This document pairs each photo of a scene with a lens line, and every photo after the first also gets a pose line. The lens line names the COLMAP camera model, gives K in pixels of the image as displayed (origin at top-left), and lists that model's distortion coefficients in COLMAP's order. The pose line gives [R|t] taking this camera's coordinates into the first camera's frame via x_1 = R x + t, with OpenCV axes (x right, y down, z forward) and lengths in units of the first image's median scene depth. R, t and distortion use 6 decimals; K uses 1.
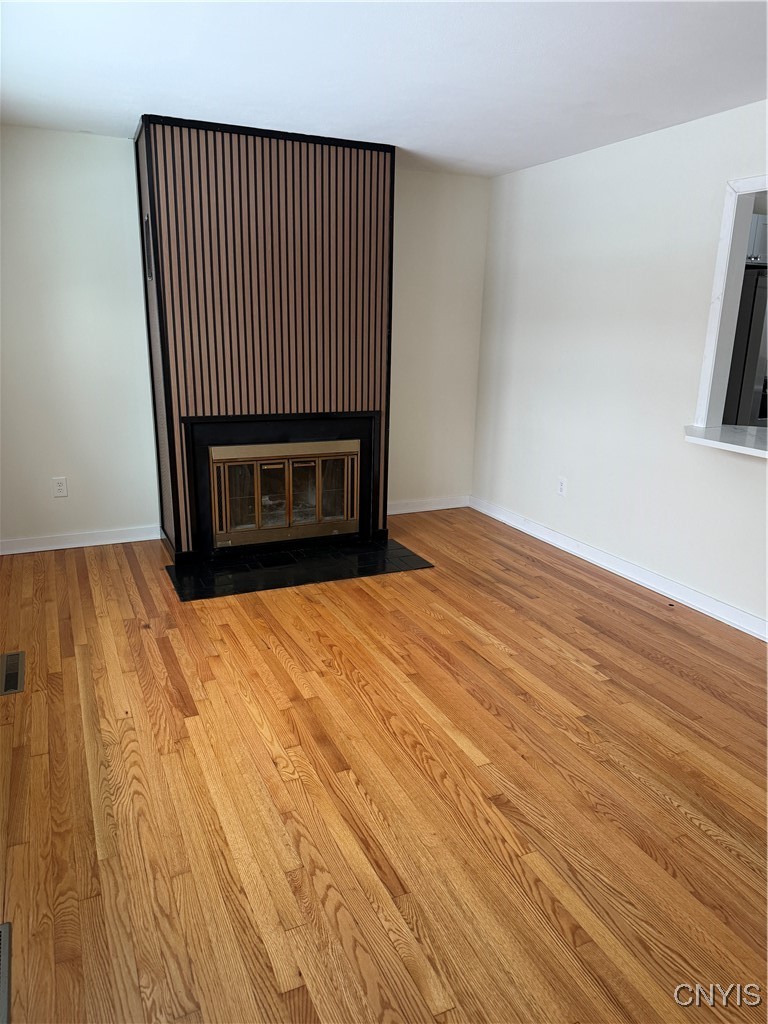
lens RADIAL K [[714.1, 0, 384.0], [0, 714.1, 512.0], [0, 0, 1]] dist [0.196187, -0.303001]
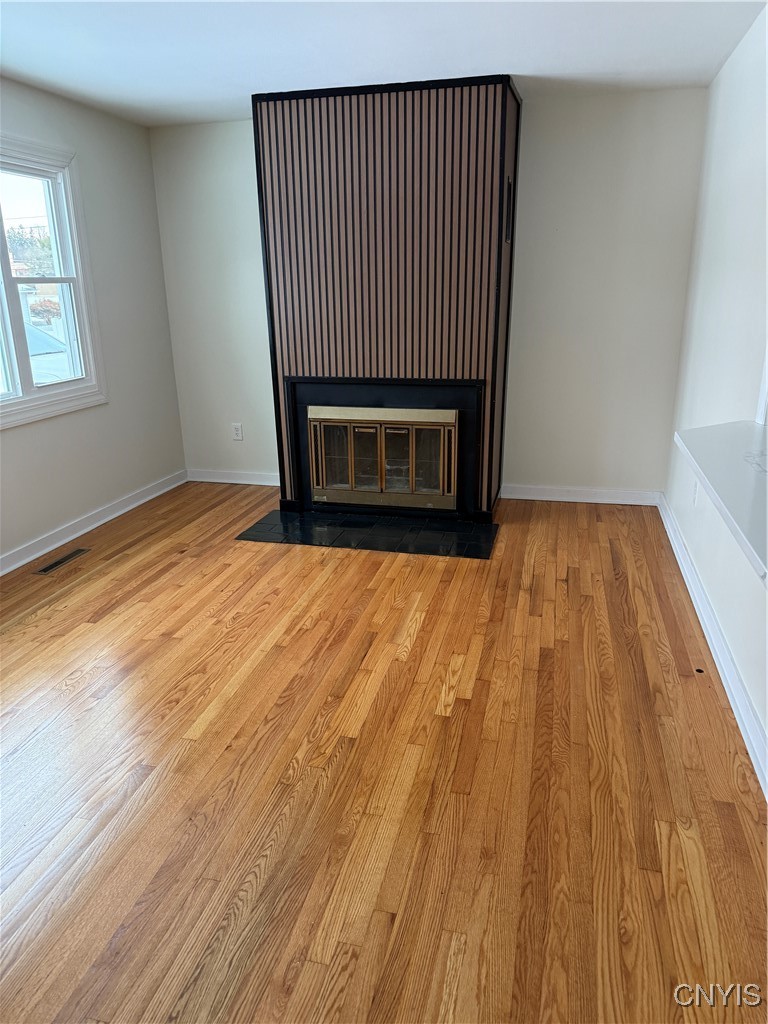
lens RADIAL K [[714.1, 0, 384.0], [0, 714.1, 512.0], [0, 0, 1]] dist [0.196187, -0.303001]
pose [[0.779822, 0.158970, -0.605480, 0.514435], [-0.135085, 0.987164, 0.085201, -0.040468], [0.611252, 0.015350, 0.791287, 0.227149]]
